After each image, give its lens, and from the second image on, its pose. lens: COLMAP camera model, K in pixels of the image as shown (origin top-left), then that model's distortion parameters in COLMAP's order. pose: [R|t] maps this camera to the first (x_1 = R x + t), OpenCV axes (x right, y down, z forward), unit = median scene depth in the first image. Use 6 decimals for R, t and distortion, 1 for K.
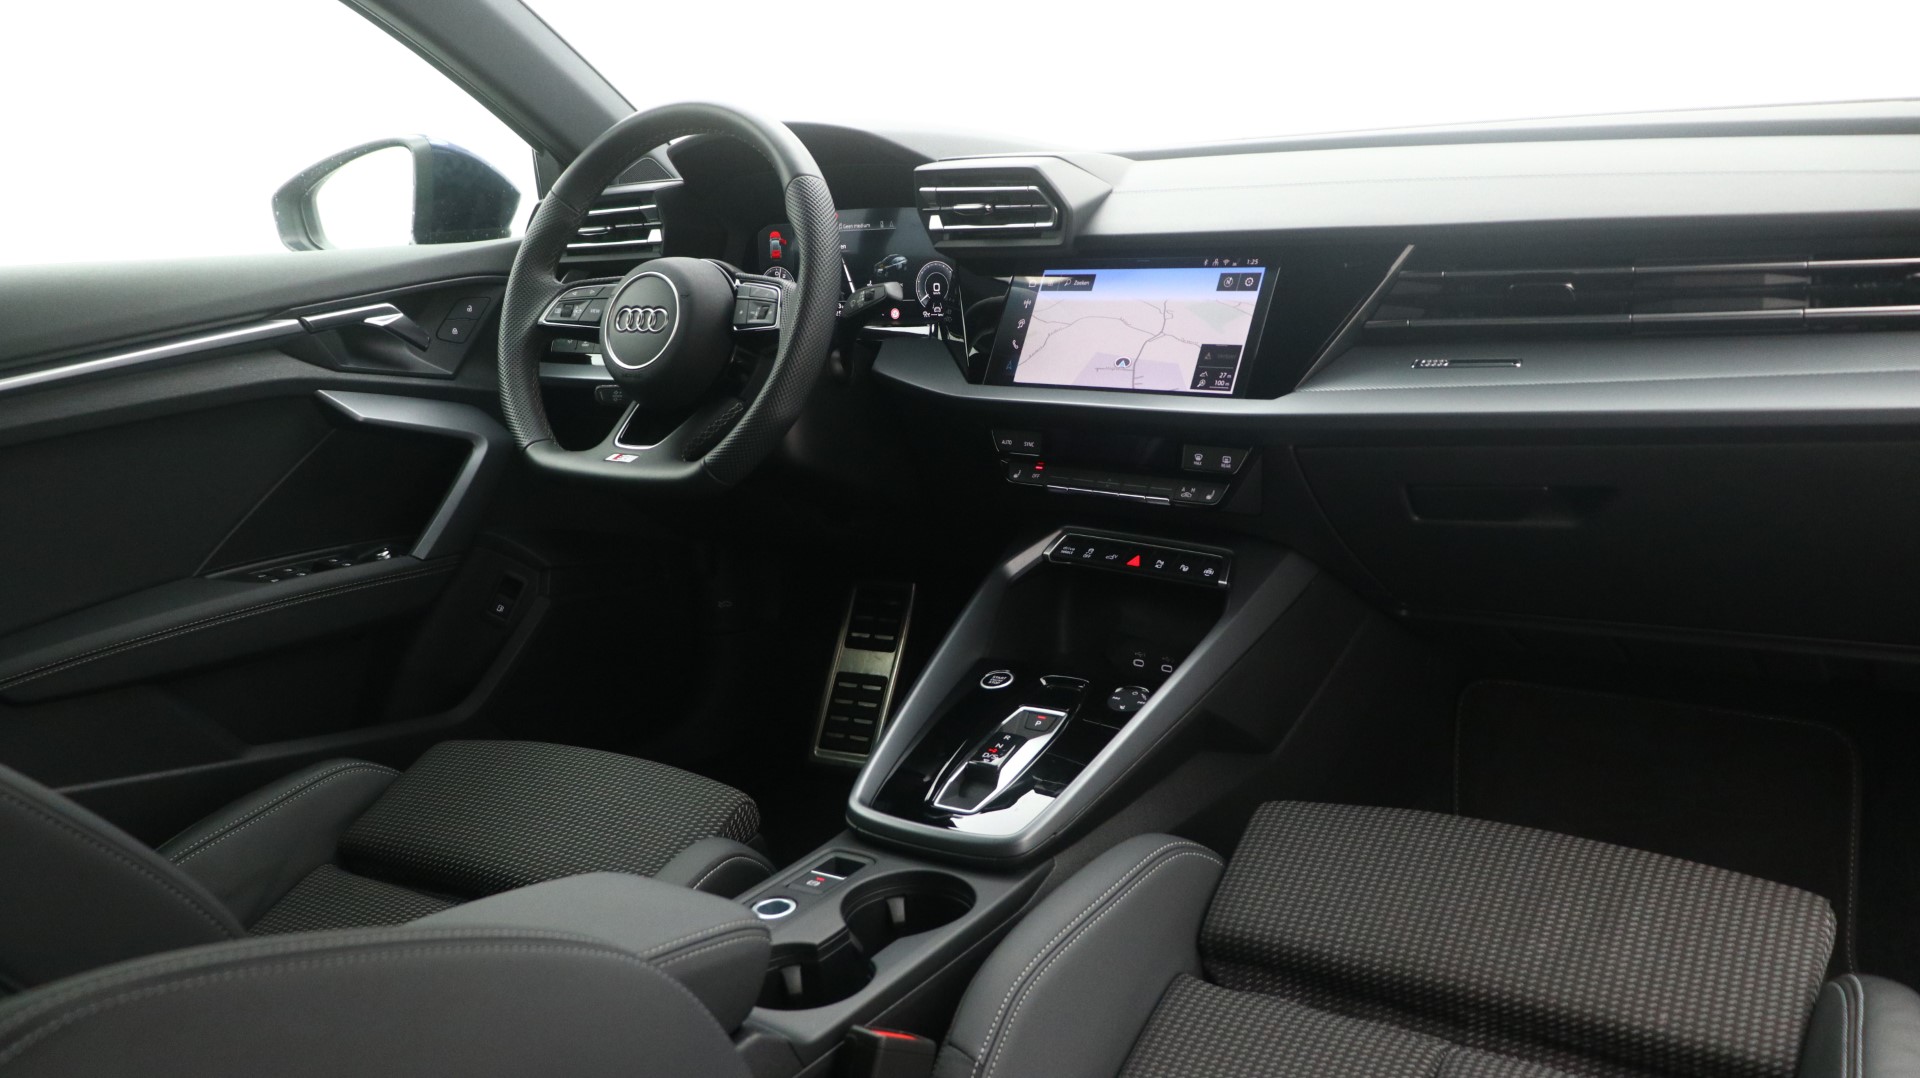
lens RADIAL K [[1498.7, 0, 960.0], [0, 1498.7, 539.0], [0, 0, 1]] dist [-0.027914, -0.003605]
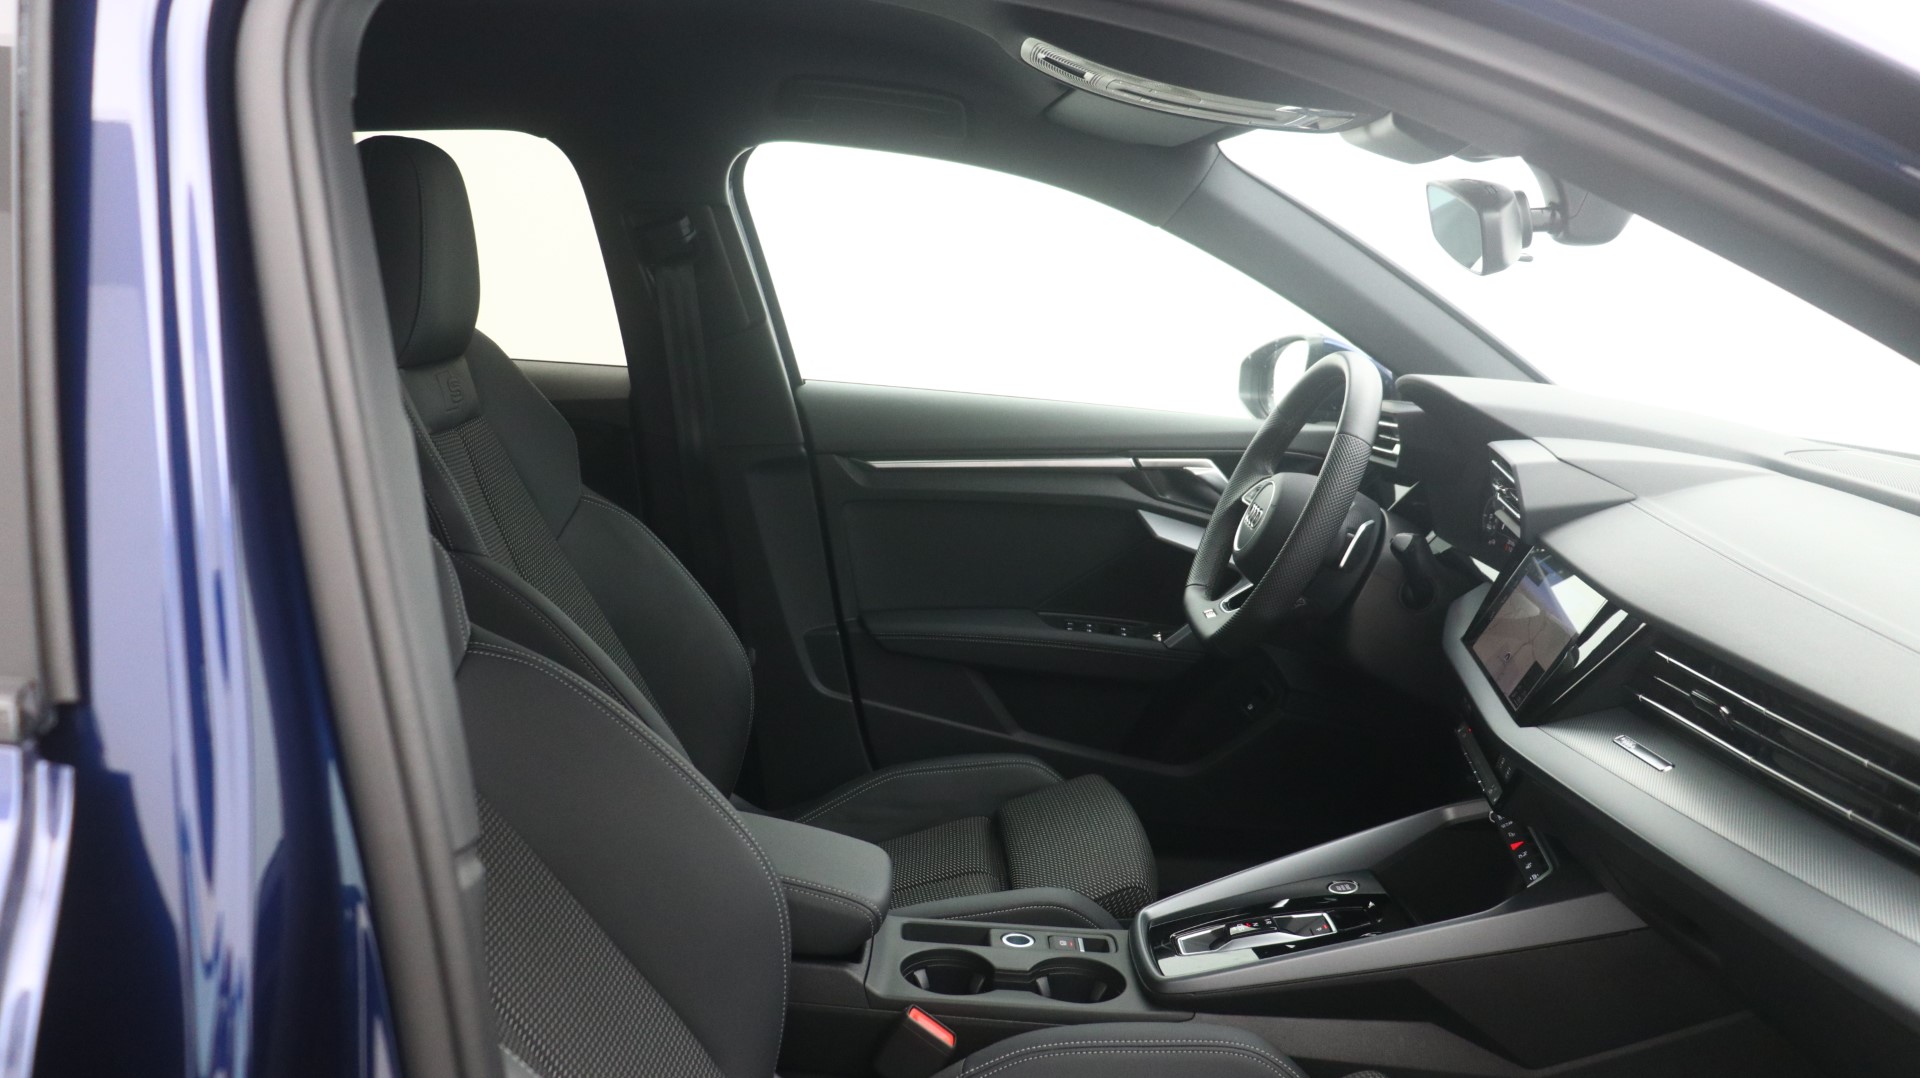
lens RADIAL K [[1498.7, 0, 960.0], [0, 1498.7, 539.0], [0, 0, 1]] dist [-0.027914, -0.003605]
pose [[0.541663, 0.238720, -0.805986, 0.619733], [-0.279049, 0.955519, 0.095475, -0.160580], [0.792926, 0.173194, 0.584184, 0.047496]]
